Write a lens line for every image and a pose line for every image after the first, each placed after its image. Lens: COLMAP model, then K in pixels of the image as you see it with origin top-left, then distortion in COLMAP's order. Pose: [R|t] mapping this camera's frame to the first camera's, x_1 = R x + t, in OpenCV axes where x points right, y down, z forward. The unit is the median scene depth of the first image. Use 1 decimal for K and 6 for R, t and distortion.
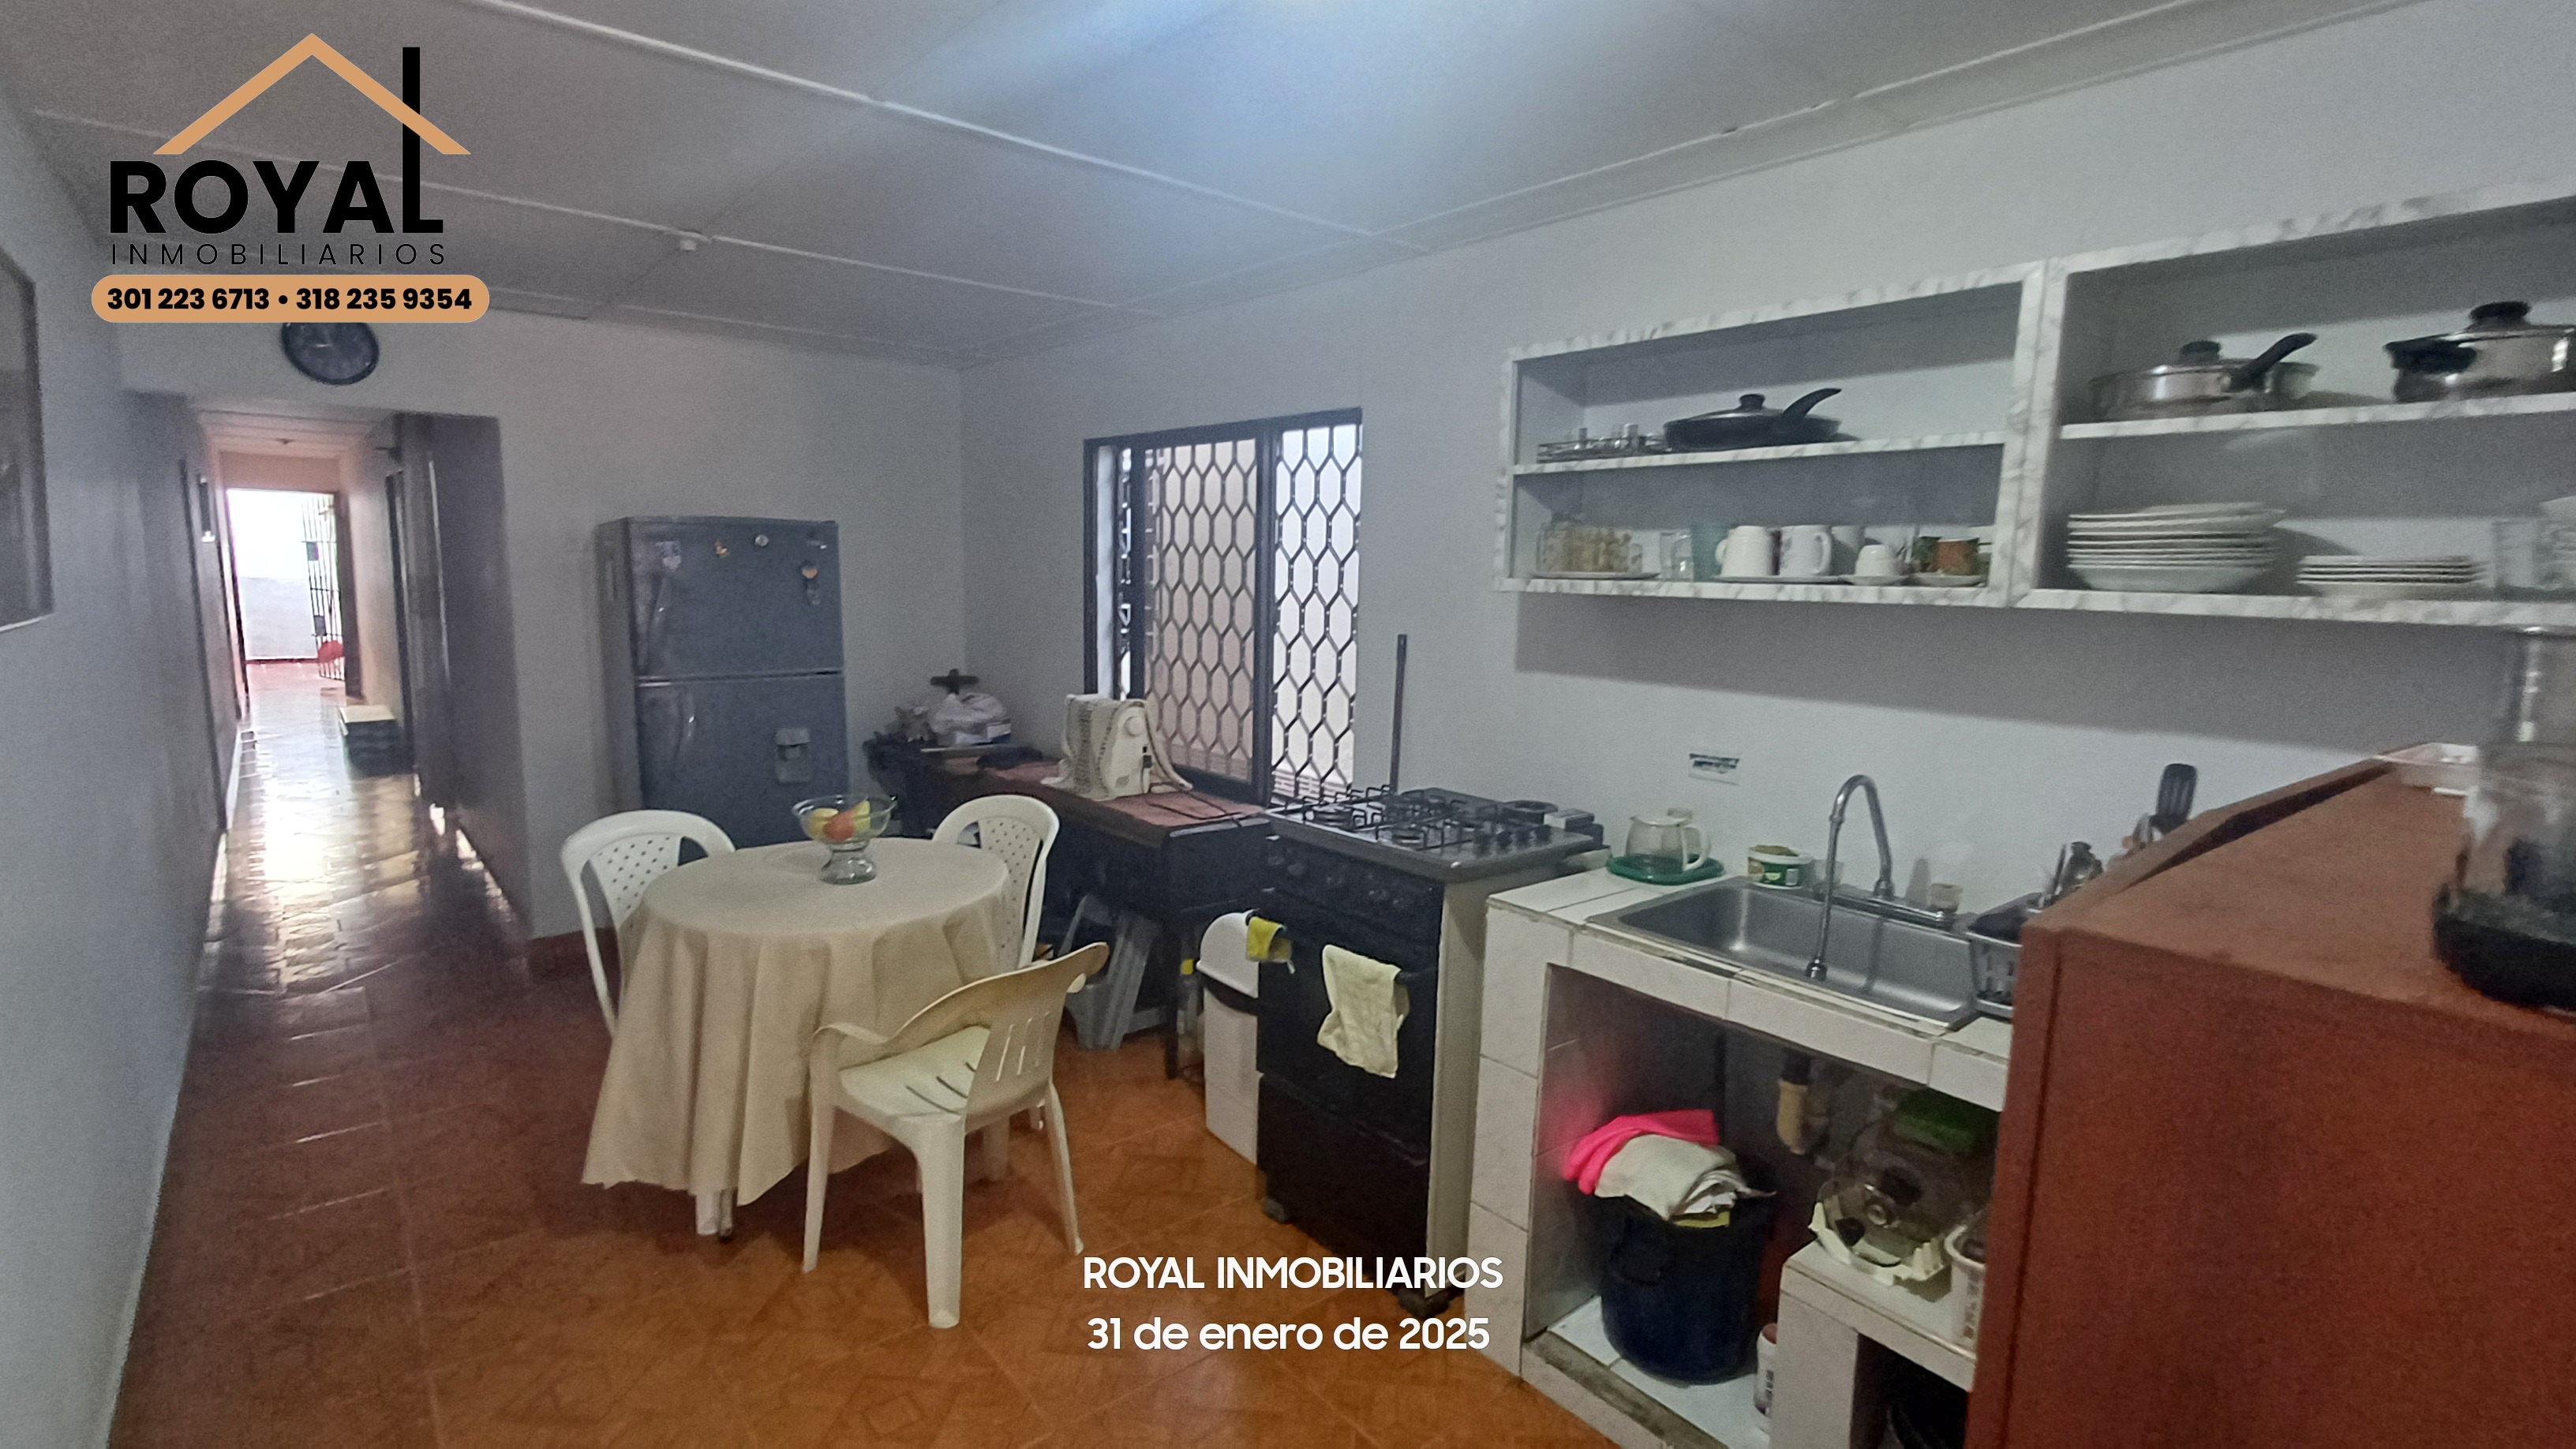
lens RADIAL K [[1194.5, 0, 1276.0], [0, 1194.5, 730.5], [0, 0, 1]] dist [0.000985, 0.000076]
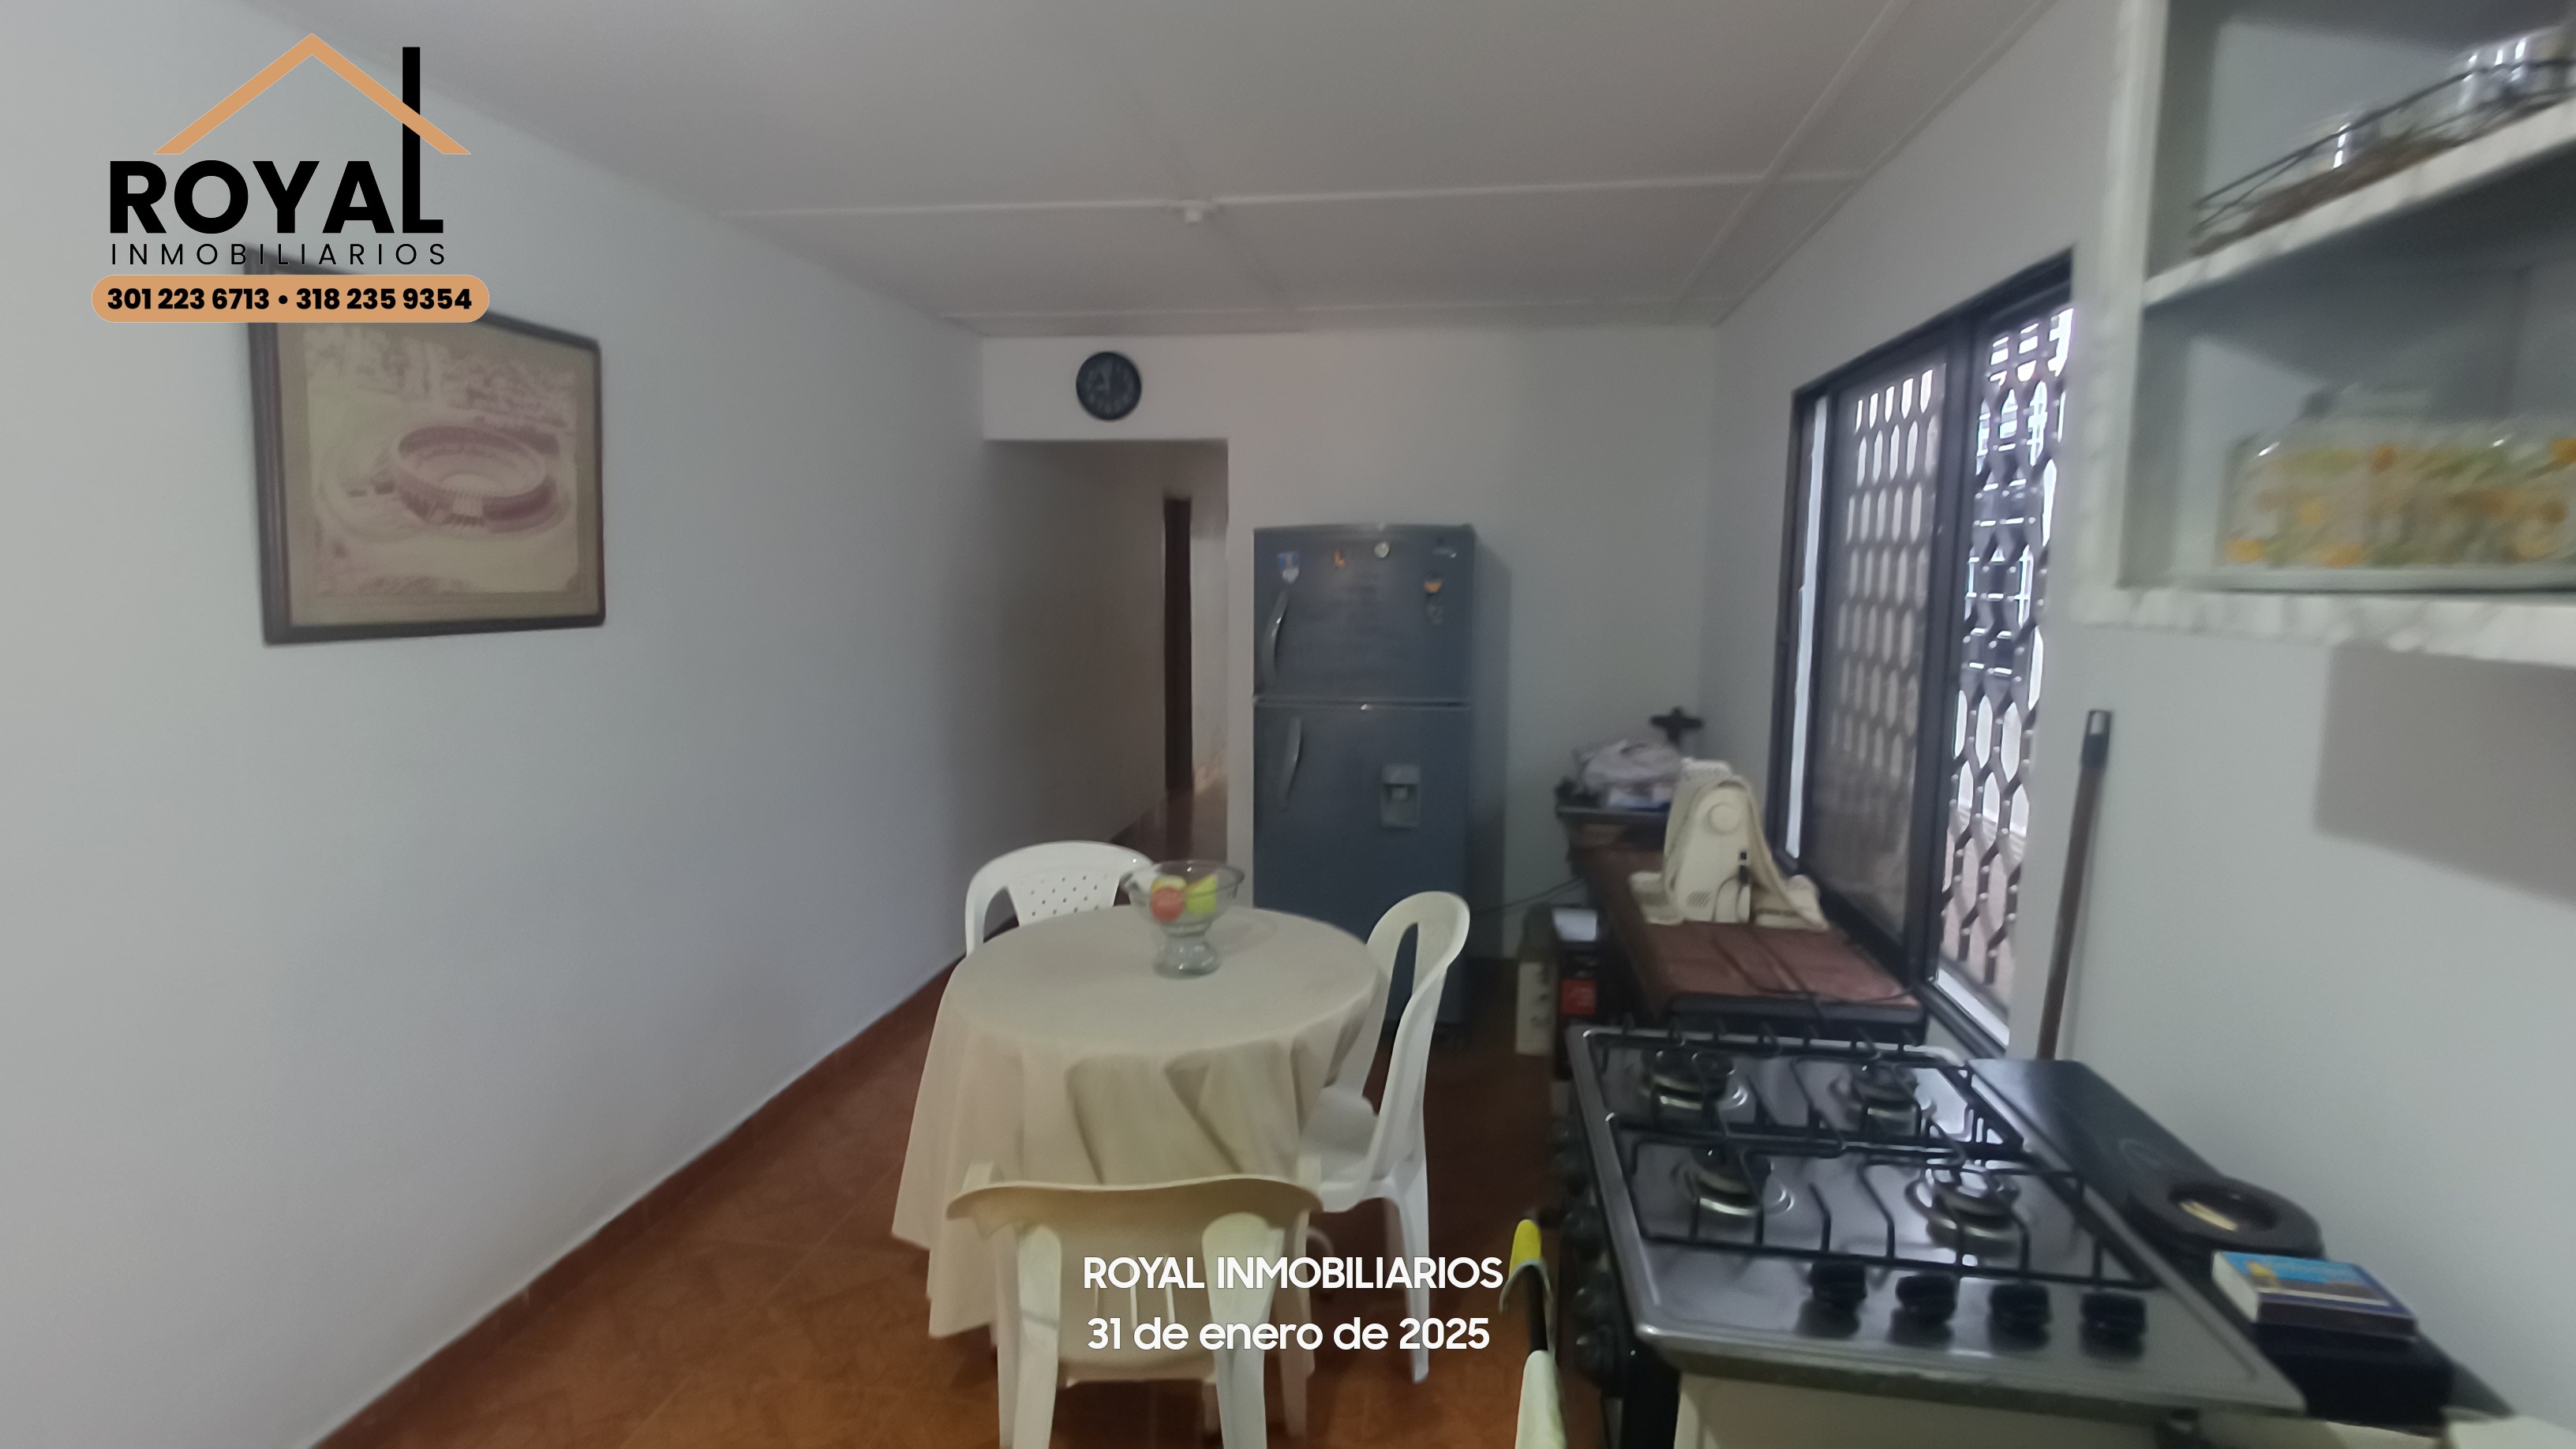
lens RADIAL K [[1206.1, 0, 1294.9], [0, 1206.1, 719.9], [0, 0, 1]] dist [0.002148, 0.000308]
pose [[0.677154, 0.076981, -0.731804, 0.248072], [-0.095611, 0.995286, 0.016227, -0.056111], [0.729603, 0.058981, 0.681322, 0.468539]]
